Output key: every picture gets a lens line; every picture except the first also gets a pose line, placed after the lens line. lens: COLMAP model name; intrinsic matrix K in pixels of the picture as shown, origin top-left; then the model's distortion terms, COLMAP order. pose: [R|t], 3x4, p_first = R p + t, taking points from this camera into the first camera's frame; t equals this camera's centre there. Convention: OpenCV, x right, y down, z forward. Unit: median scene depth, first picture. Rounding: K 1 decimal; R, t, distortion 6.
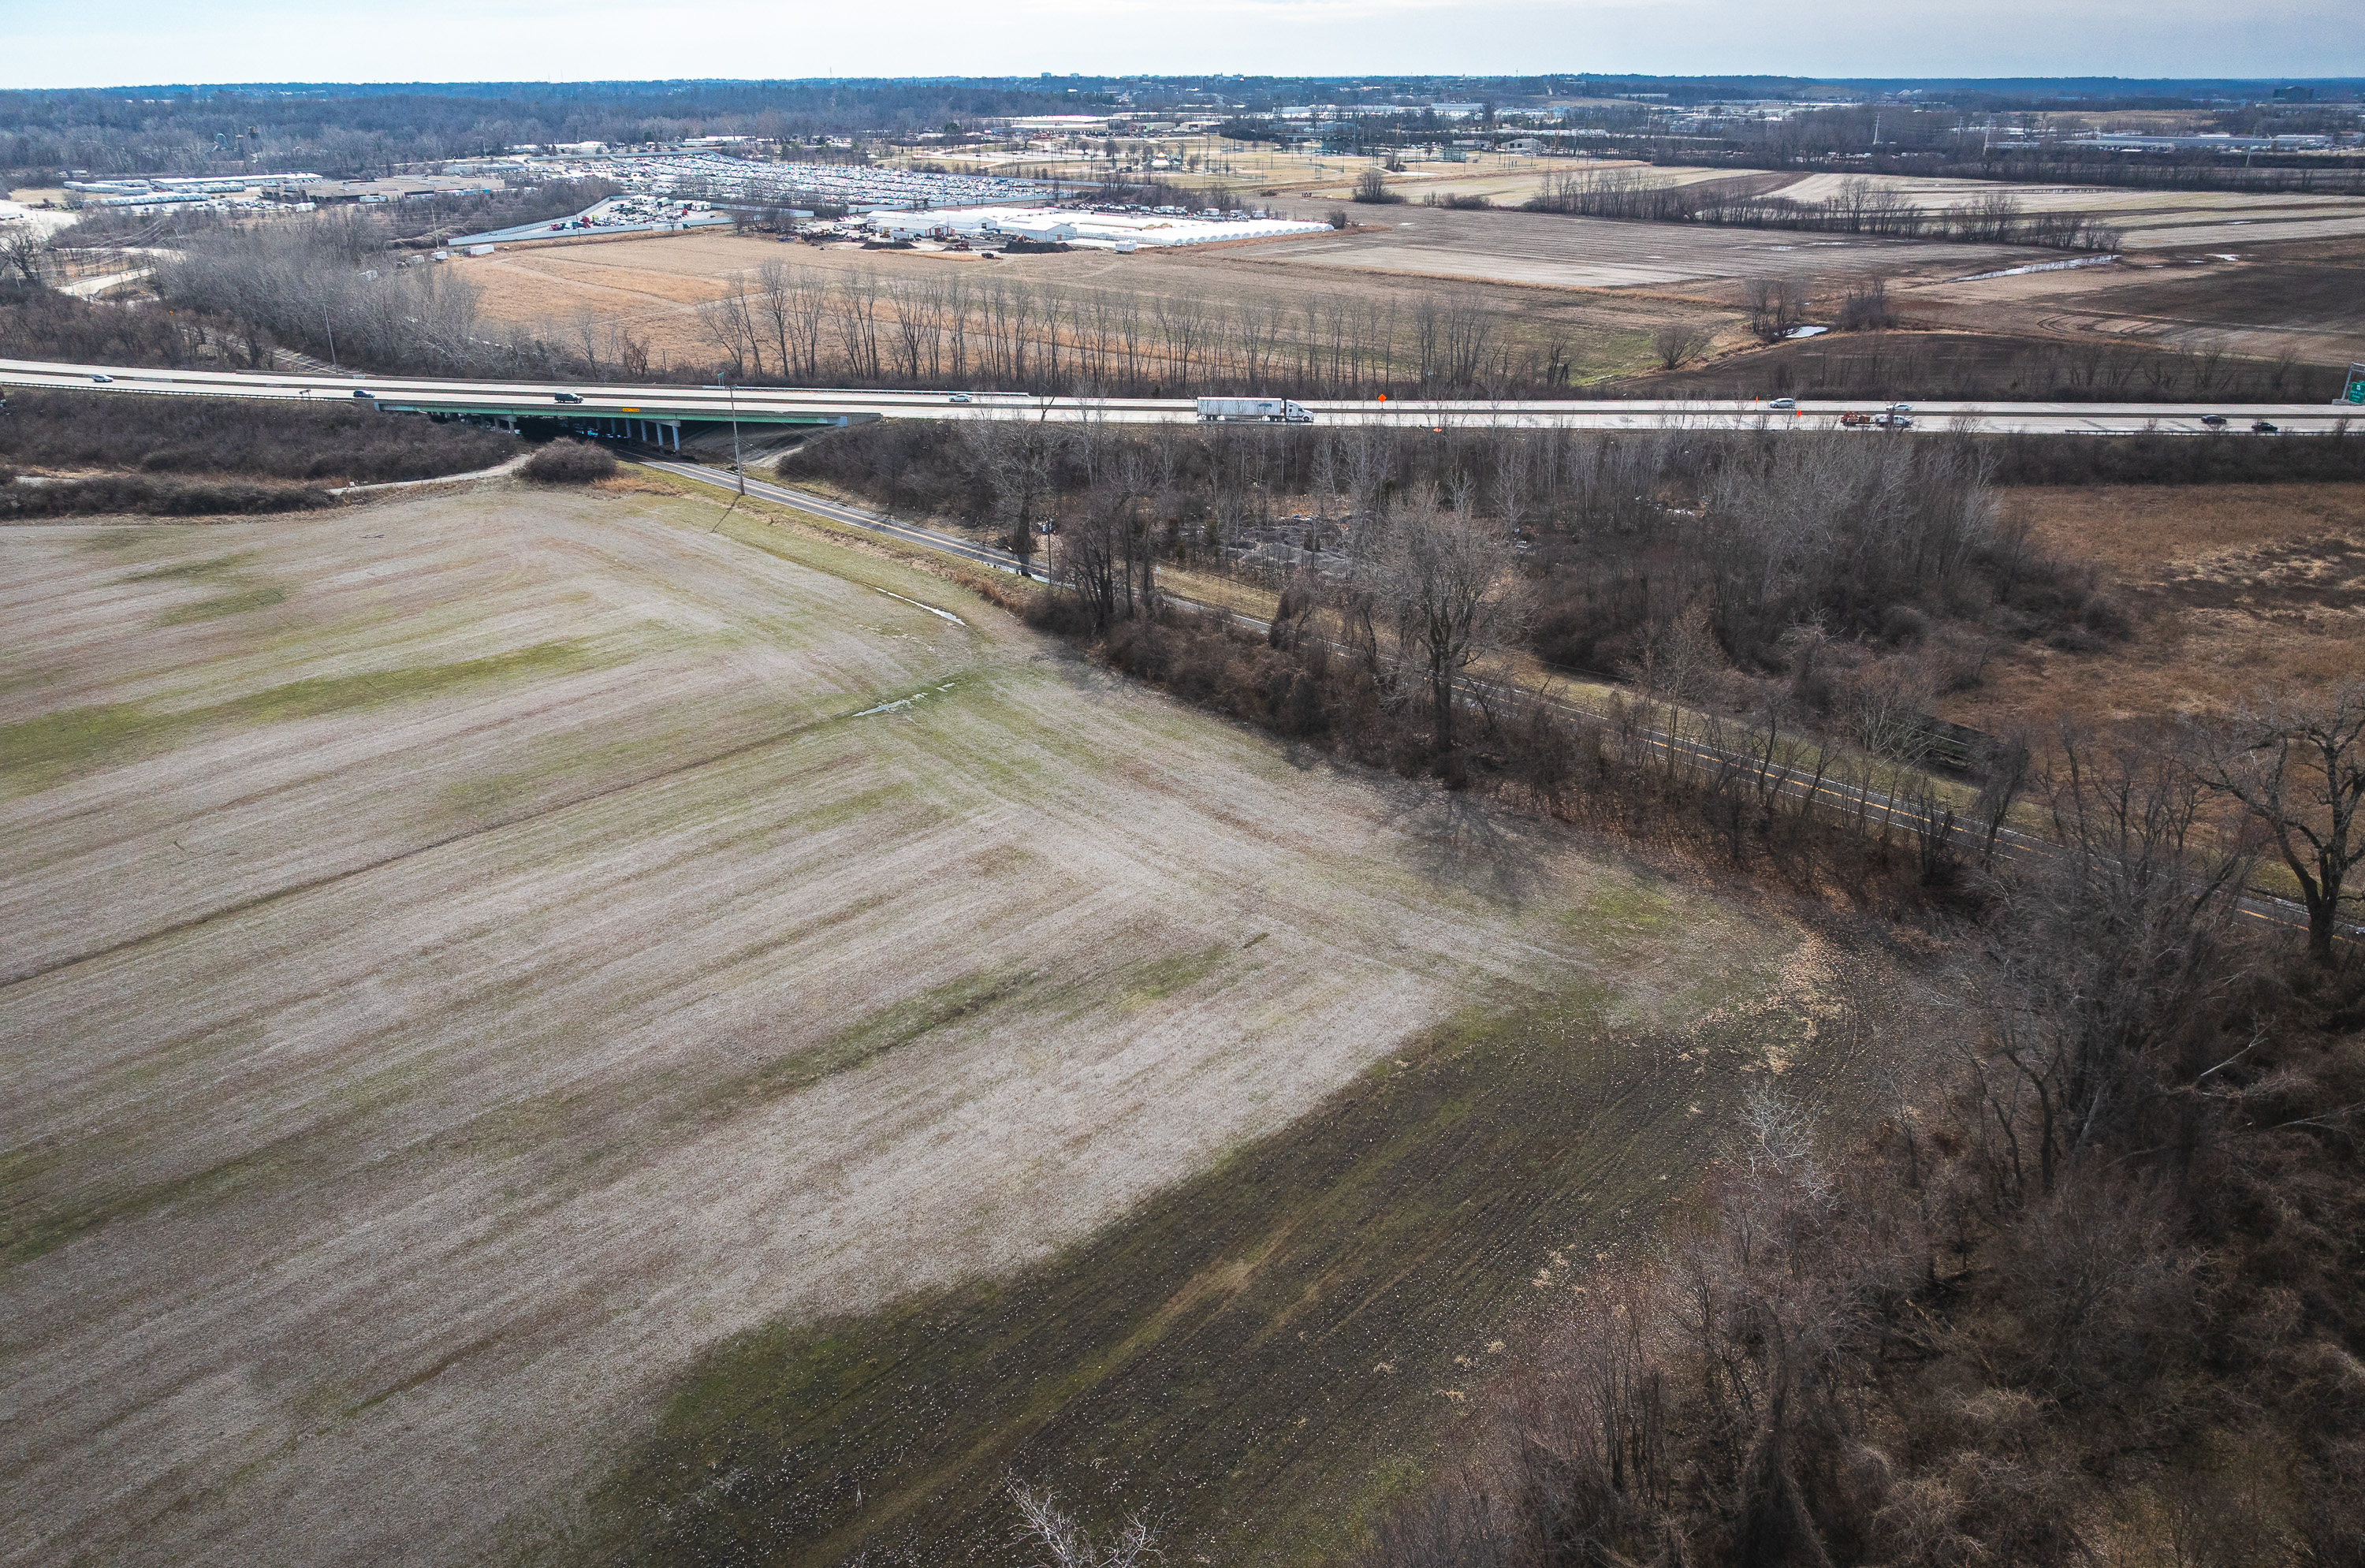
lens RADIAL K [[1770.9, 0, 1182.5], [0, 1770.9, 784.0], [0, 0, 1]] dist [-0.038249, 0.001097]
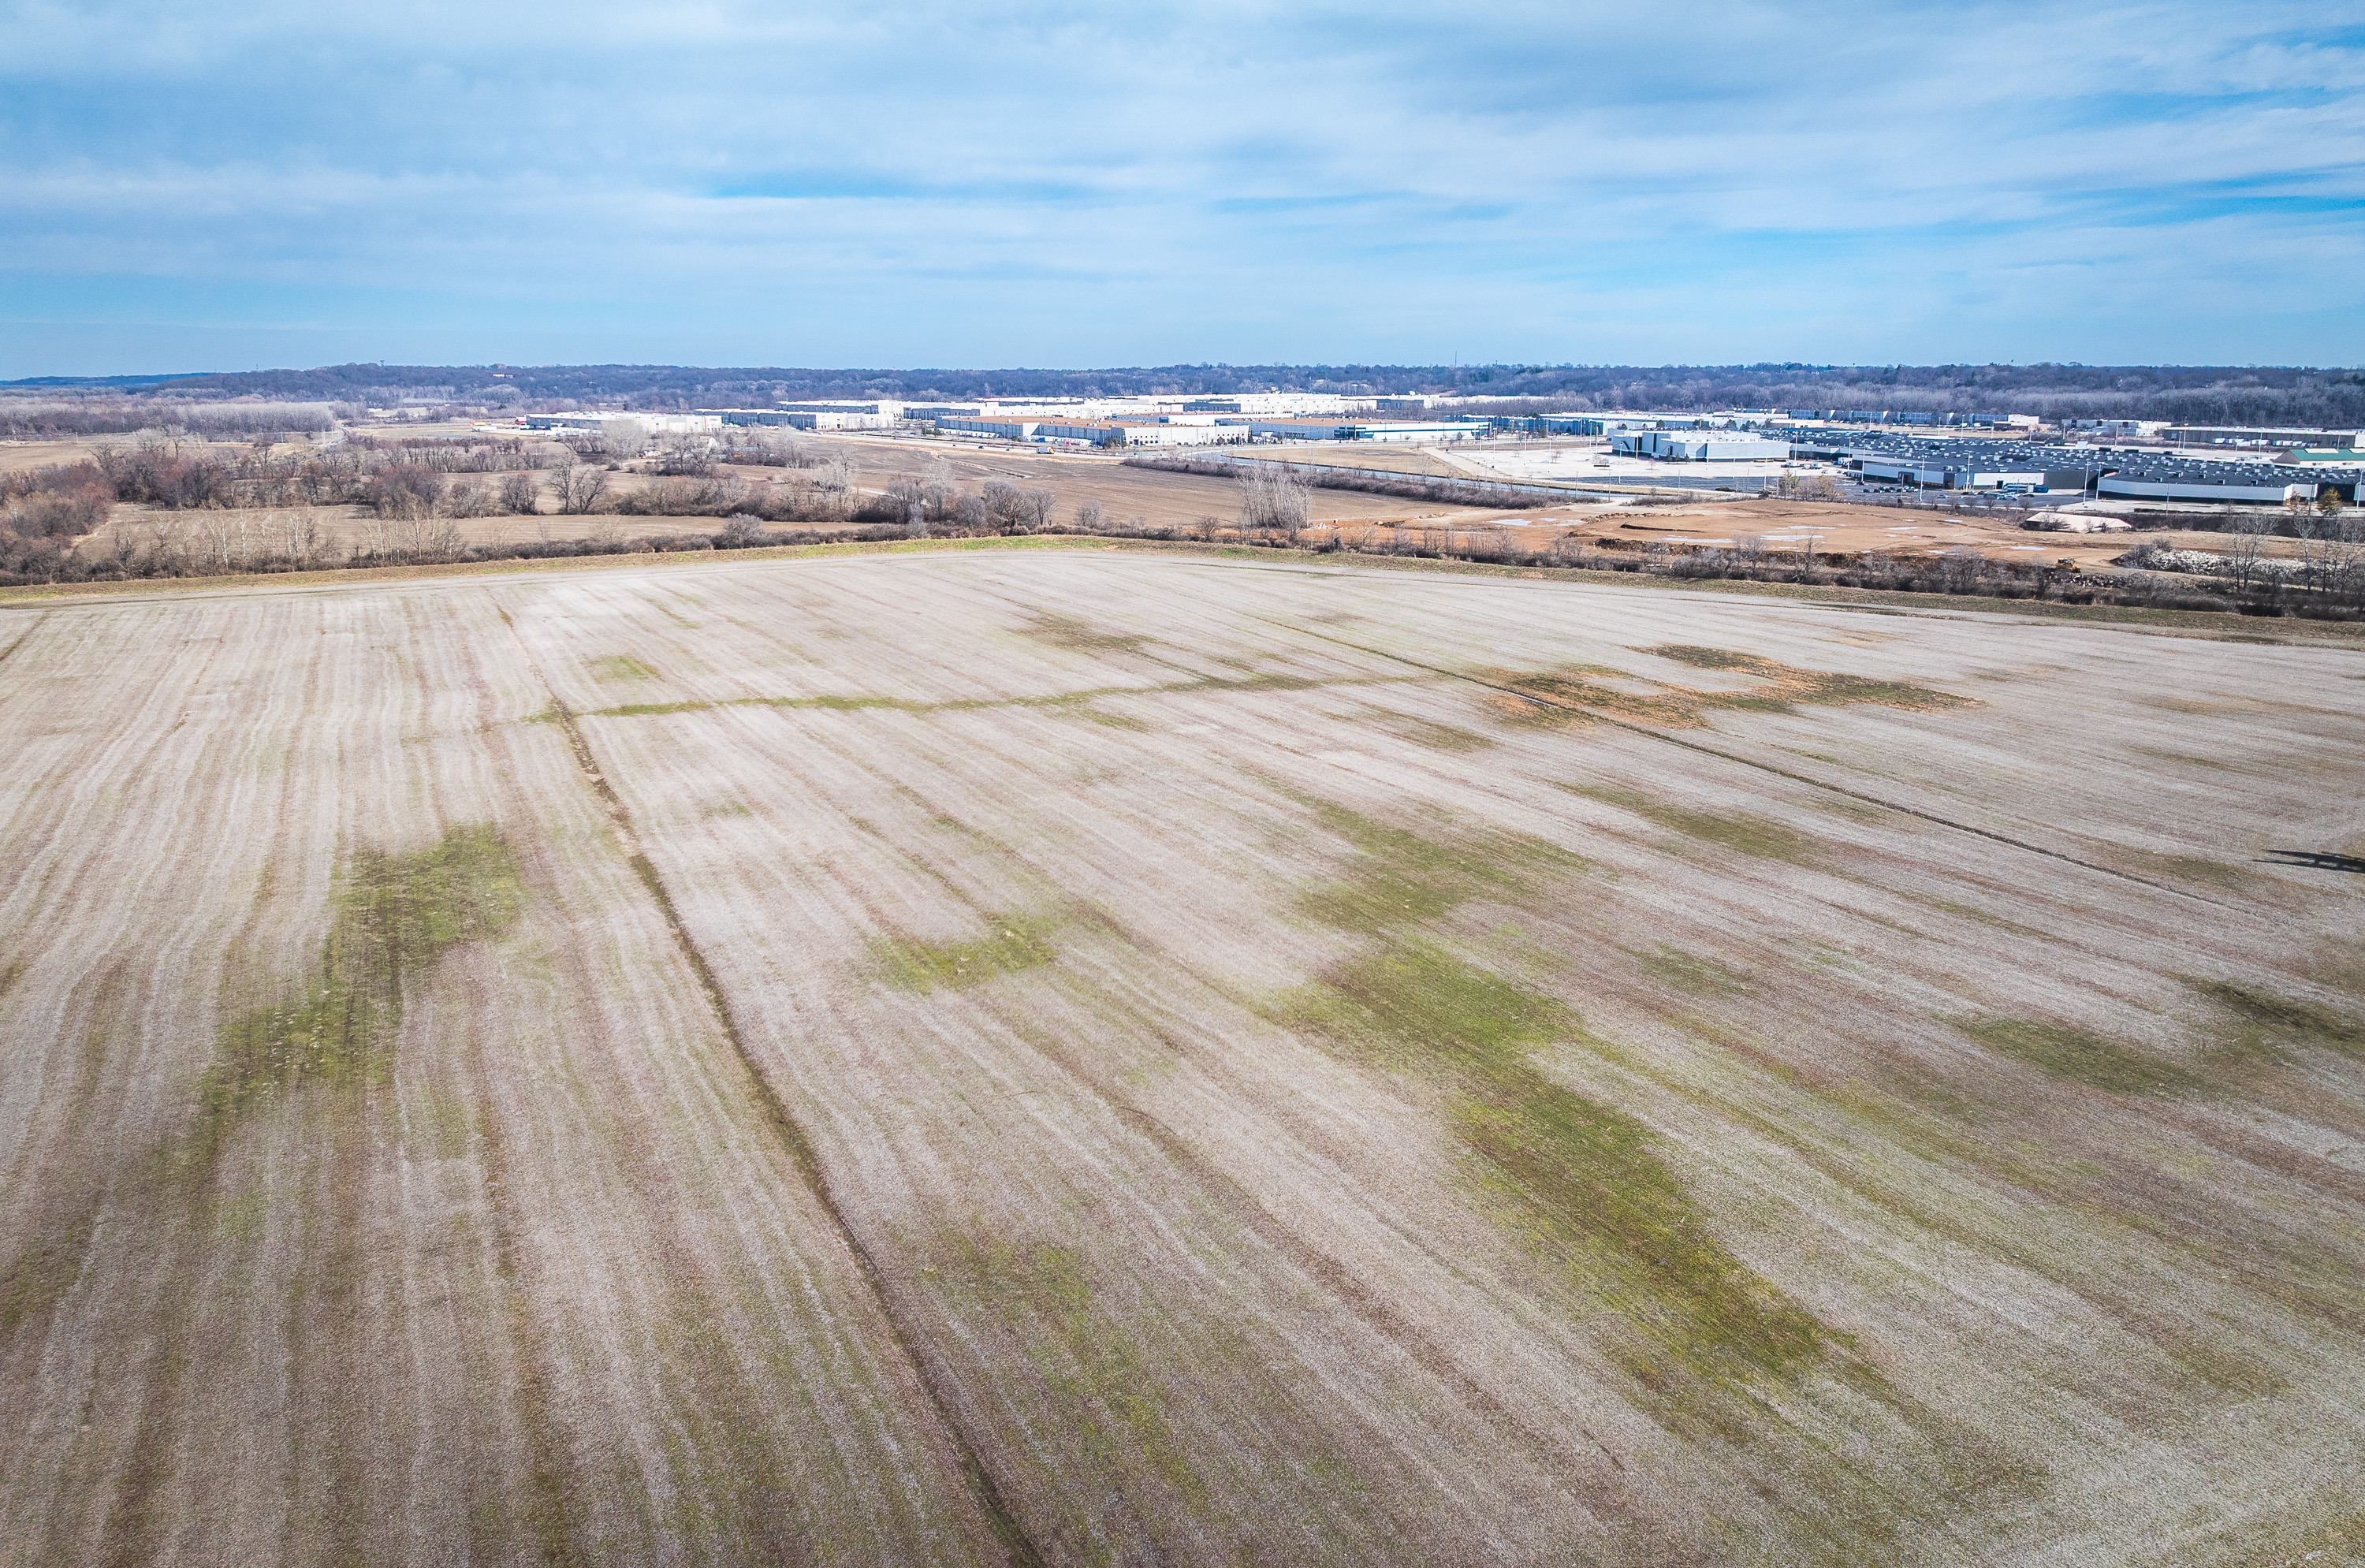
lens RADIAL K [[1675.6, 0, 1189.0], [0, 1675.6, 749.9], [0, 0, 1]] dist [-0.040281, 0.008953]
pose [[-0.366698, 0.209764, -0.906384, 0.067865], [-0.338120, 0.877581, 0.339892, -0.311758], [0.866722, 0.431105, -0.250882, 0.910836]]
